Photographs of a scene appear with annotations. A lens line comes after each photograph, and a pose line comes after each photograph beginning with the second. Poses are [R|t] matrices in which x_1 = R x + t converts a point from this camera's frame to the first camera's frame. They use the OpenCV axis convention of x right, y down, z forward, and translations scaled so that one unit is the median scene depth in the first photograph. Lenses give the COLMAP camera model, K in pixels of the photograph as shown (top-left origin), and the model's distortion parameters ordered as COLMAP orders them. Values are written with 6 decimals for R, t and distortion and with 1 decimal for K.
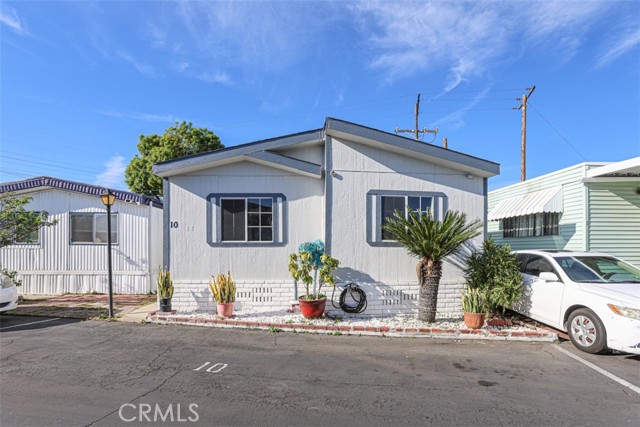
lens RADIAL K [[292.6, 0, 321.2], [0, 292.6, 237.4], [0, 0, 1]] dist [-0.028232, 0.000140]
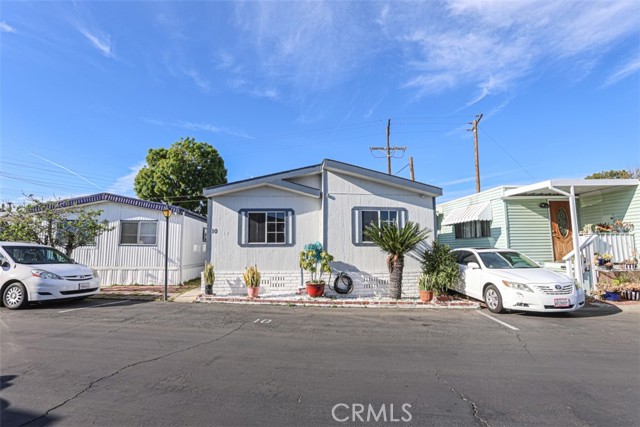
lens RADIAL K [[258.3, 0, 320.0], [0, 258.3, 213.5], [0, 0, 1]] dist [-0.028399, -0.000017]
pose [[0.998810, 0.000249, 0.048769, -0.062653], [0.004455, 0.995341, -0.096311, -0.007392], [-0.048566, 0.096414, 0.994156, -0.256259]]
